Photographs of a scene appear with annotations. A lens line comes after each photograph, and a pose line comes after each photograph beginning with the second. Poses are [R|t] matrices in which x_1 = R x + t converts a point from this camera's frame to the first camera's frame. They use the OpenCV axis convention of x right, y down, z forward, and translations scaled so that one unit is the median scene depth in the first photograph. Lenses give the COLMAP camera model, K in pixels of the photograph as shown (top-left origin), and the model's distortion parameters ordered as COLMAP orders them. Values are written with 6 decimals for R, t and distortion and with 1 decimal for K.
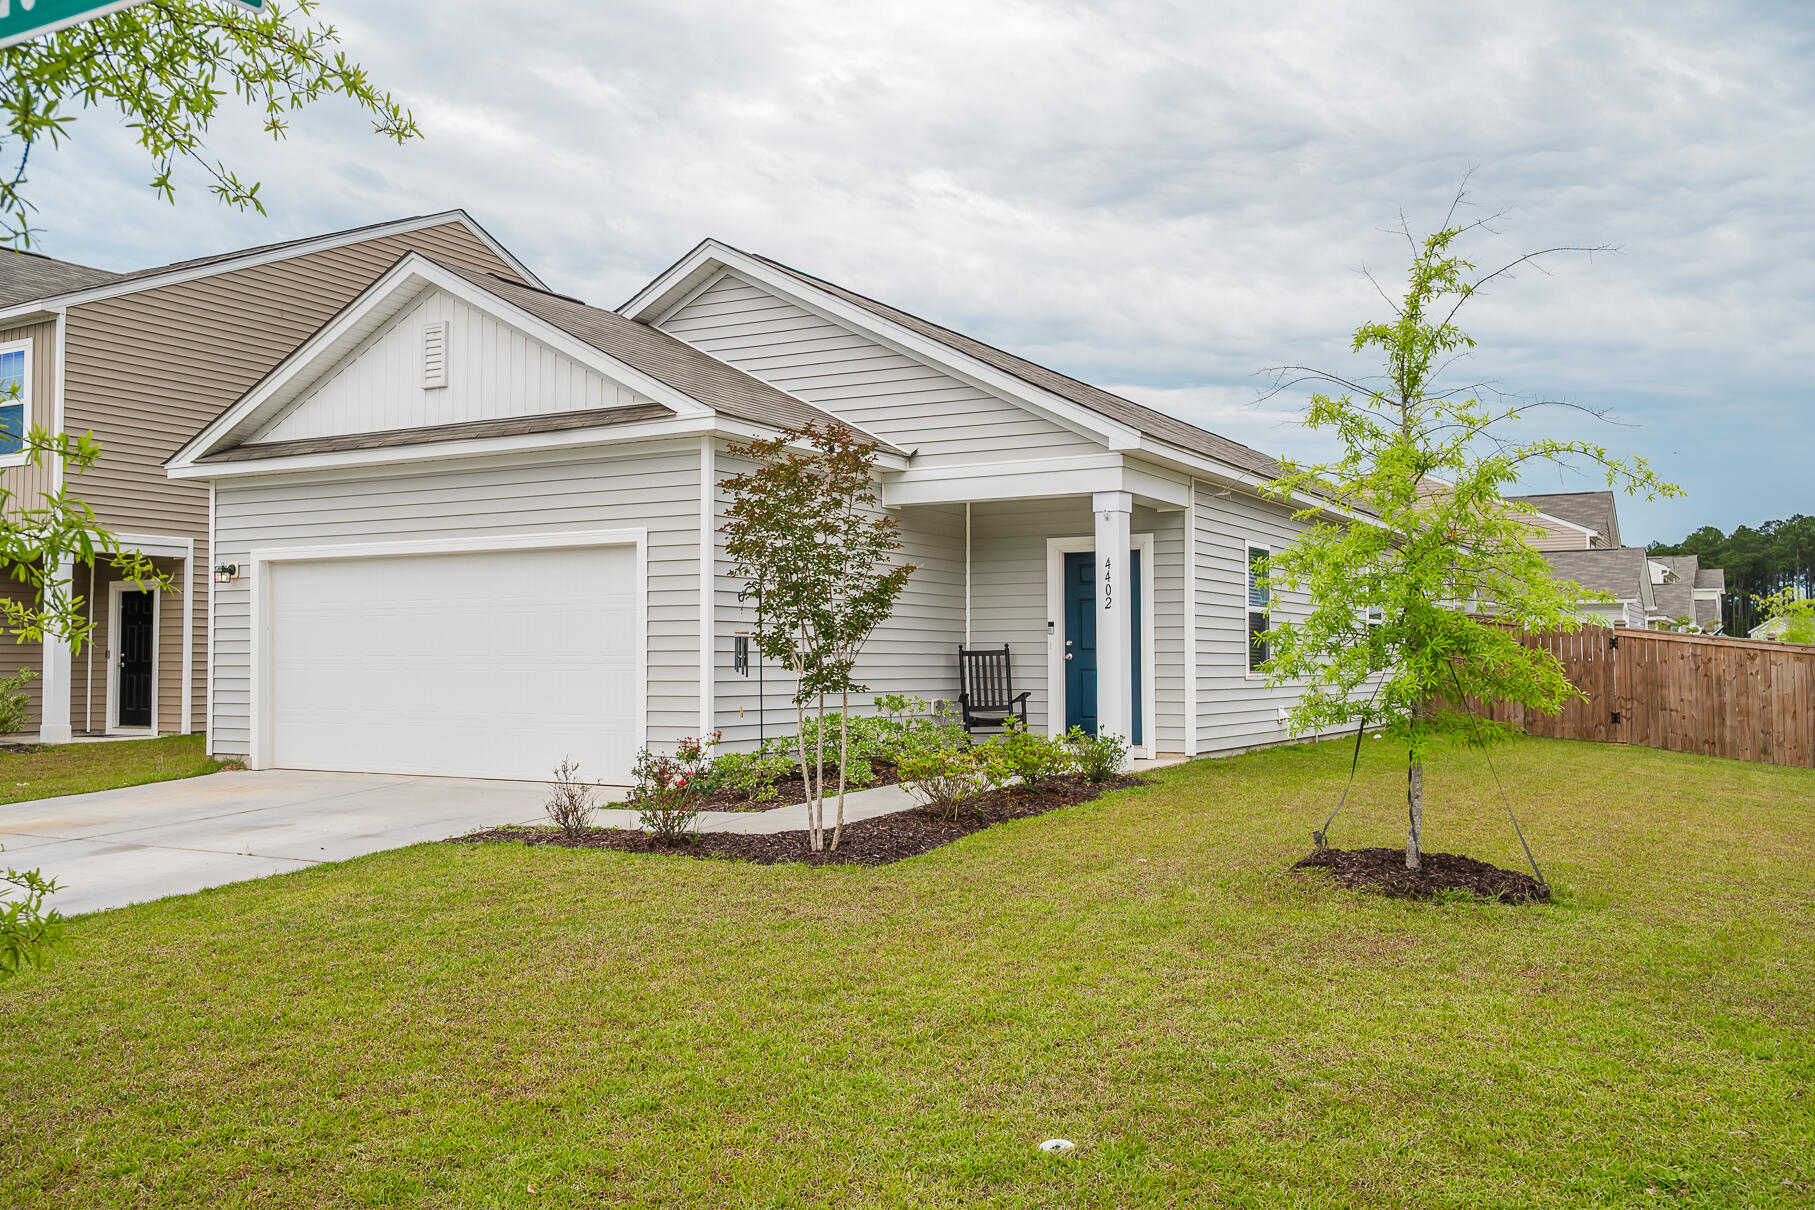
lens RADIAL K [[1572.9, 0, 907.5], [0, 1572.9, 605.0], [0, 0, 1]] dist [0.004387, -0.001749]
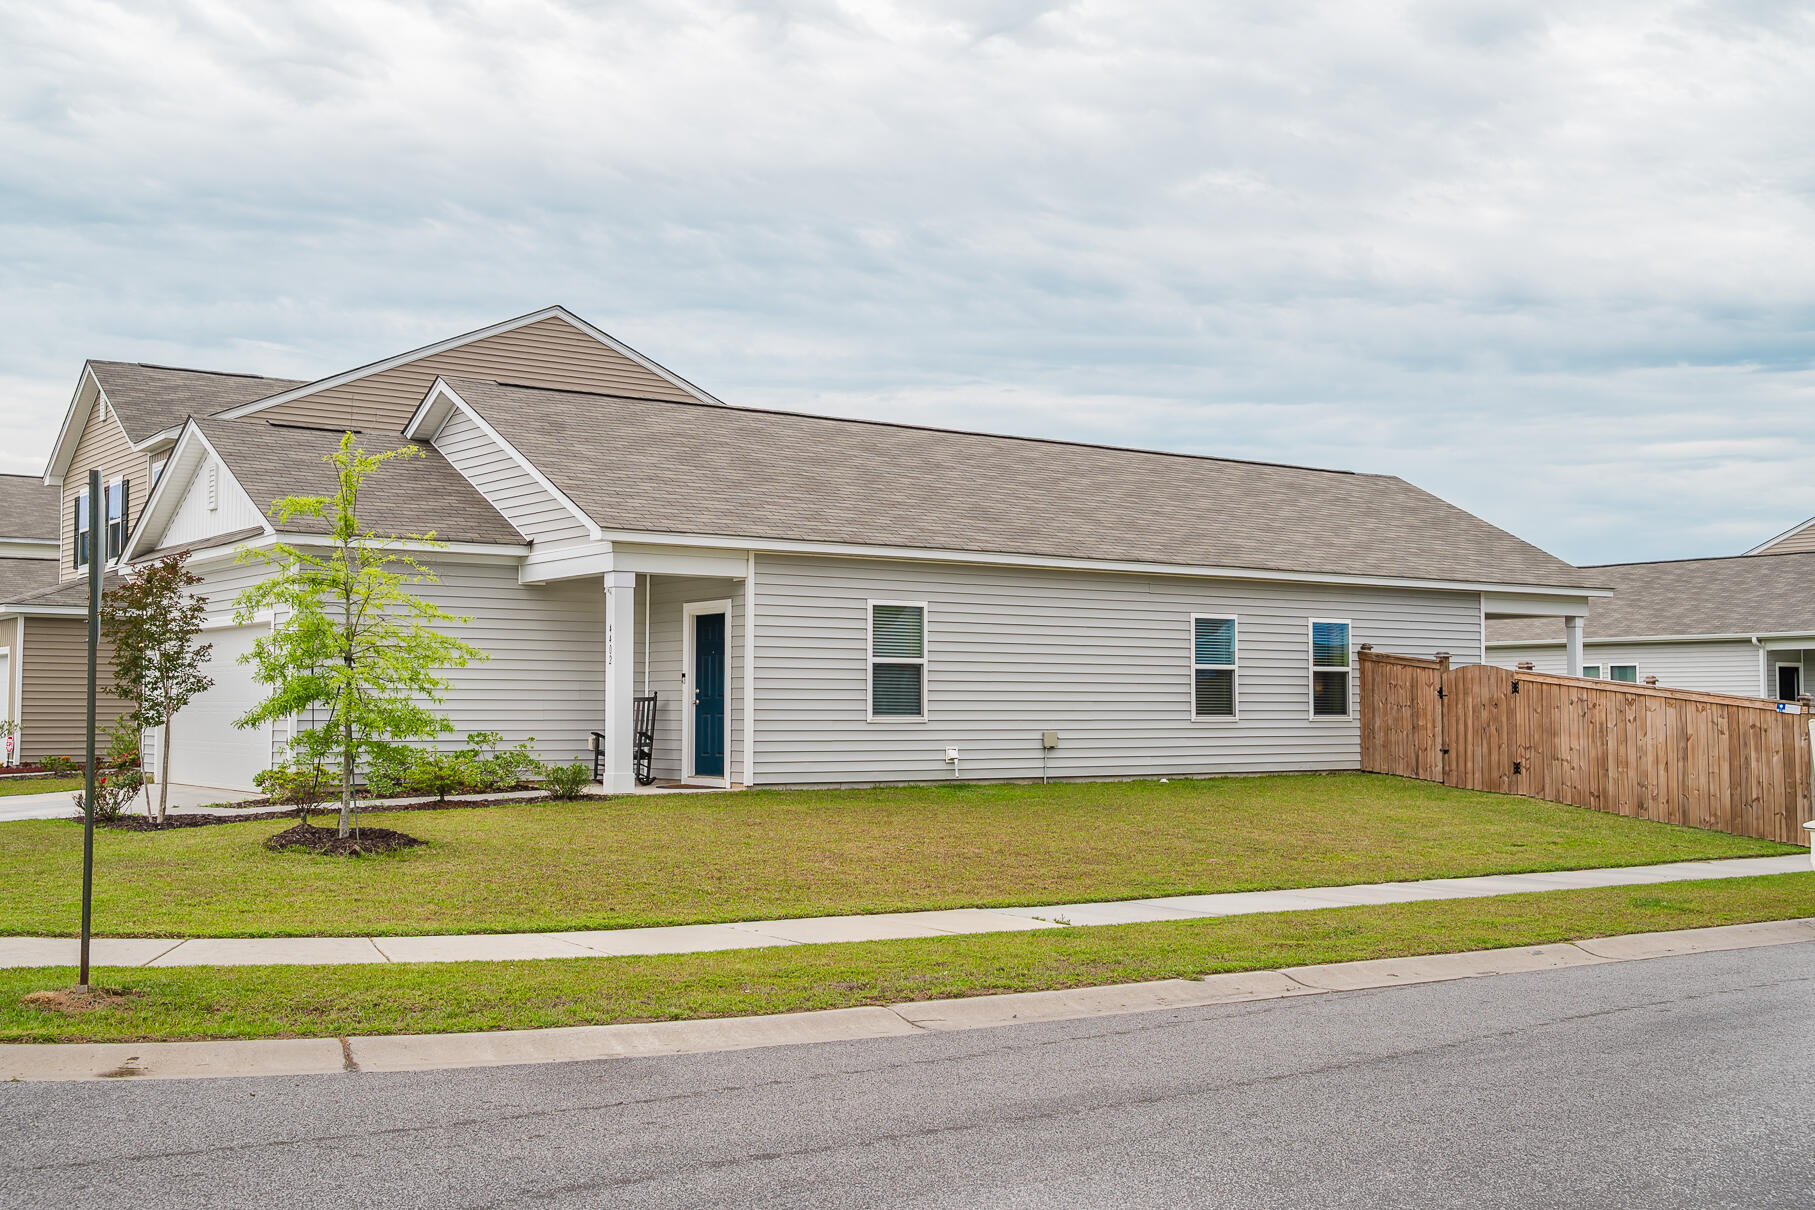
lens RADIAL K [[1974.8, 0, 907.5], [0, 1974.8, 605.0], [0, 0, 1]] dist [-0.002697, -0.006898]
pose [[0.909088, -0.021388, -0.416054, 0.639487], [0.014474, 0.999700, -0.019764, -0.006690], [0.416352, 0.011945, 0.909125, -0.215923]]
